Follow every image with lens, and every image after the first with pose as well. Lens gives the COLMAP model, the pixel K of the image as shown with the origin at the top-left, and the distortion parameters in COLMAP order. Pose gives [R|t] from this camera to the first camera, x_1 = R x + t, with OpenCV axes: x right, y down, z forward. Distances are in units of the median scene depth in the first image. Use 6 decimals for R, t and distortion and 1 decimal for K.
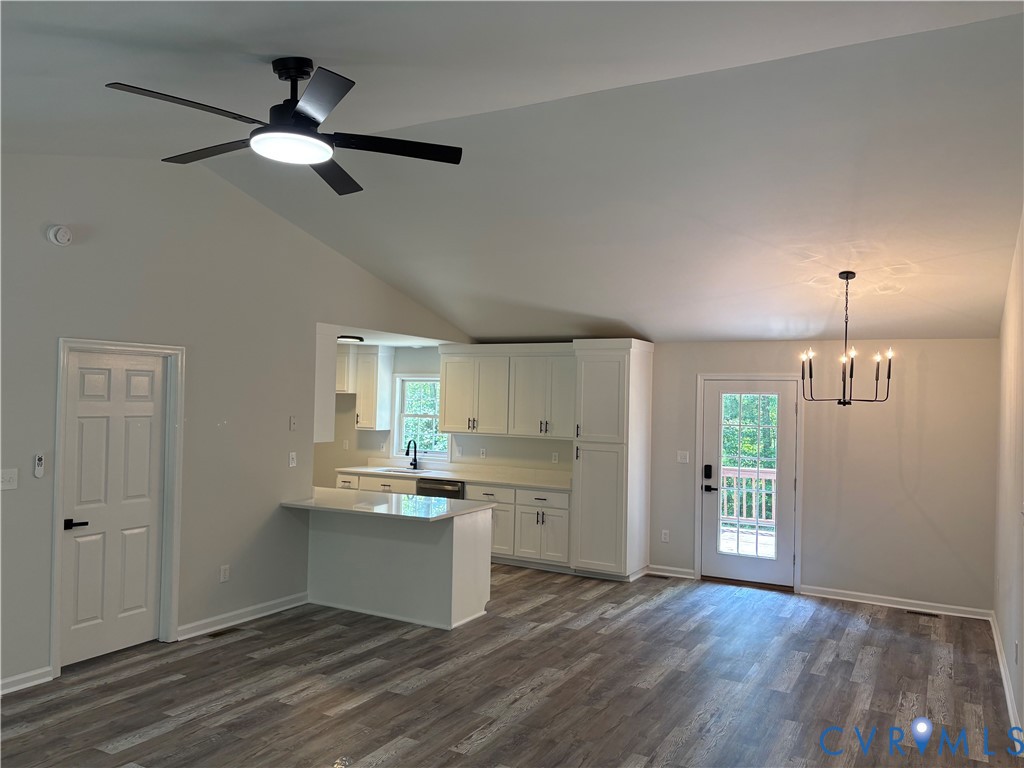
lens RADIAL K [[777.8, 0, 522.3], [0, 777.8, 386.3], [0, 0, 1]] dist [0.063933, -0.058223]
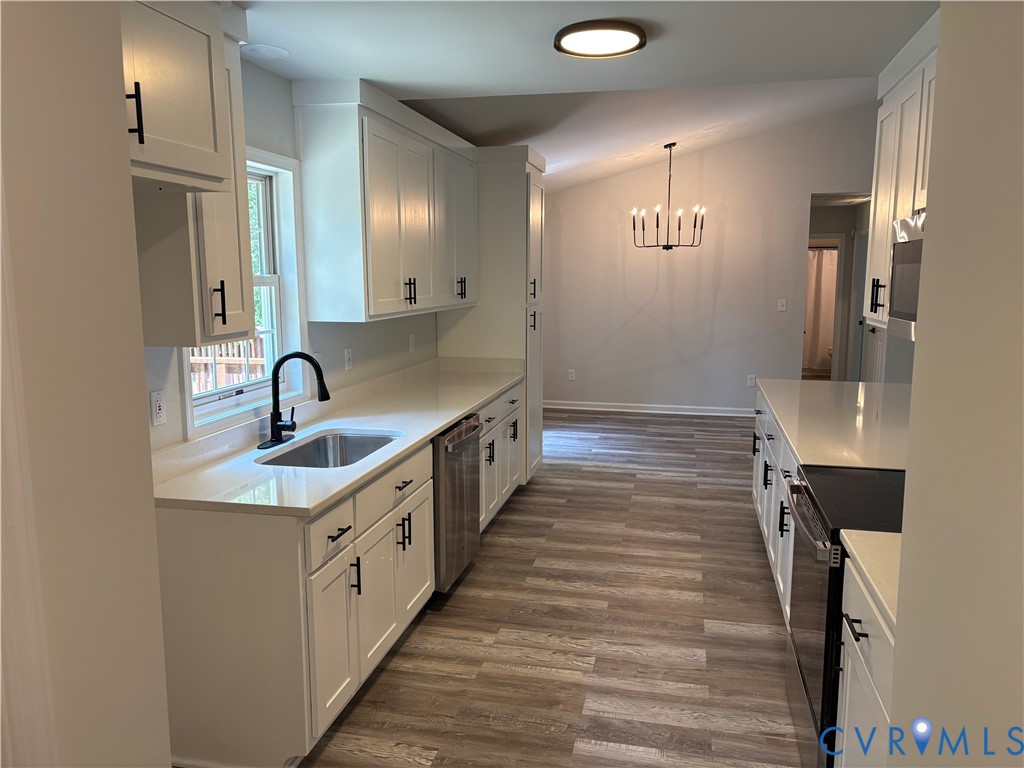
lens RADIAL K [[762.9, 0, 491.6], [0, 762.9, 386.7], [0, 0, 1]] dist [-0.000025, -0.060401]
pose [[-0.236888, -0.167134, 0.957053, -0.770652], [-0.015932, 0.985627, 0.168181, 0.040444], [-0.971406, 0.024592, -0.236146, 1.593590]]
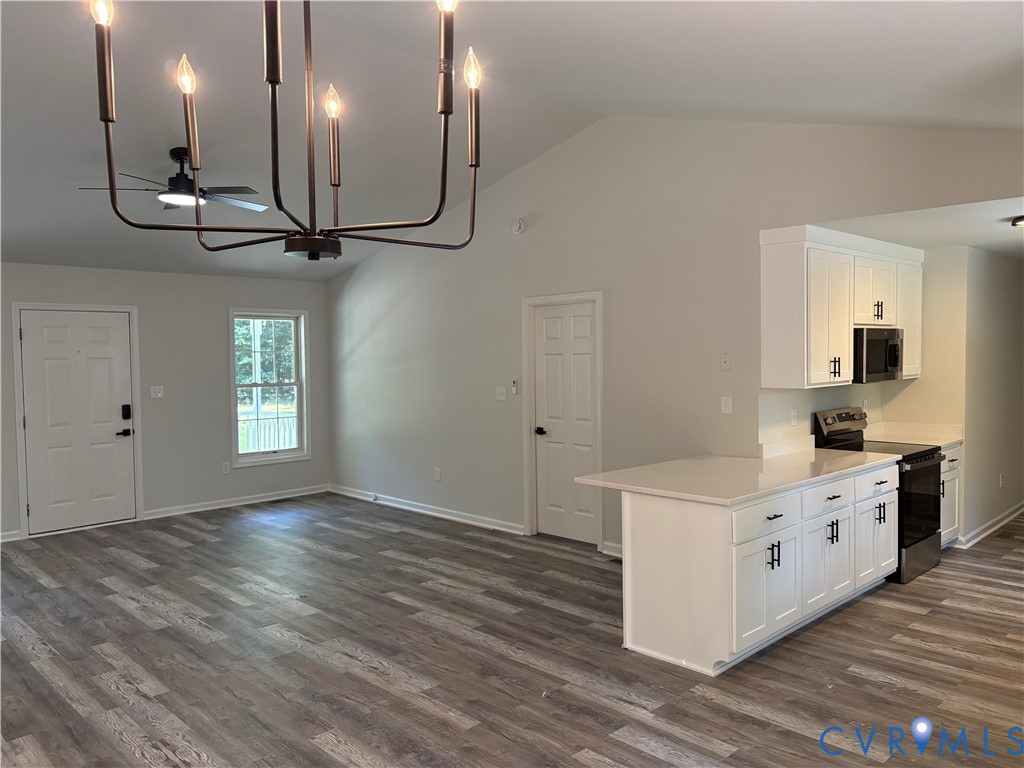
lens RADIAL K [[784.0, 0, 512.0], [0, 784.0, 384.0], [0, 0, 1]] dist [0.062861, -0.066651]
pose [[-0.291029, 0.017327, -0.956557, 0.628562], [0.020400, 0.999721, 0.011903, 0.062320], [0.956497, -0.016049, -0.291301, 1.132927]]
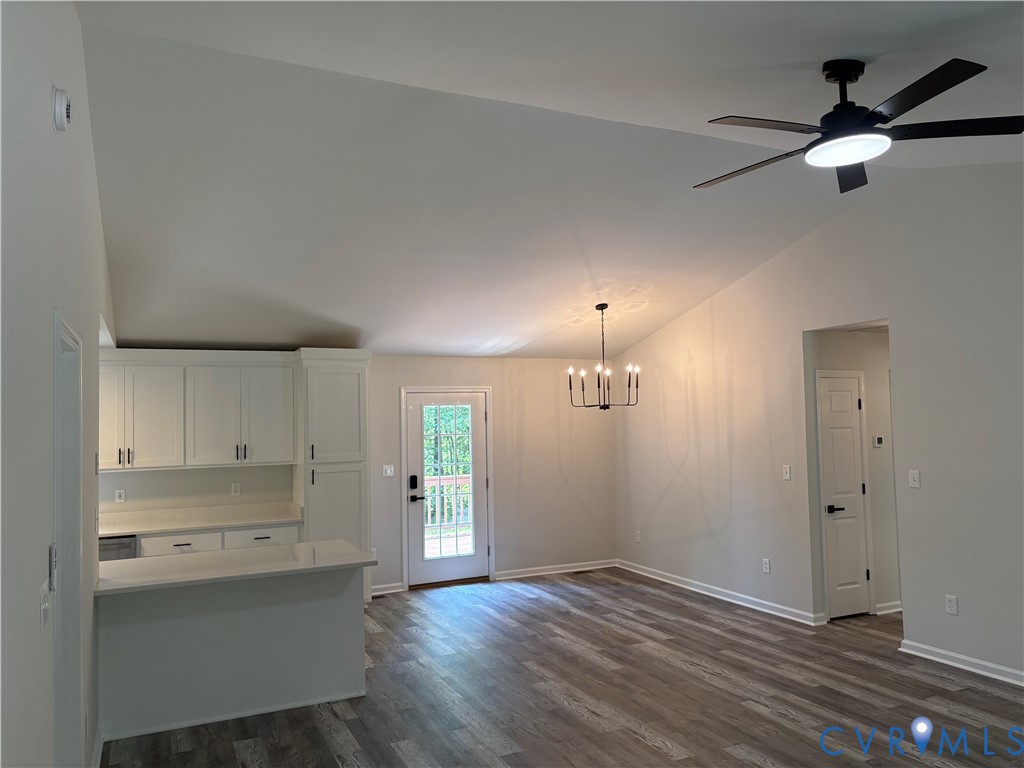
lens RADIAL K [[777.8, 0, 522.3], [0, 777.8, 386.3], [0, 0, 1]] dist [0.063933, -0.058223]
pose [[0.591382, -0.004254, 0.806381, -0.670625], [0.025053, 0.999600, -0.013100, 0.000629], [-0.806002, 0.027949, 0.591252, 0.372999]]
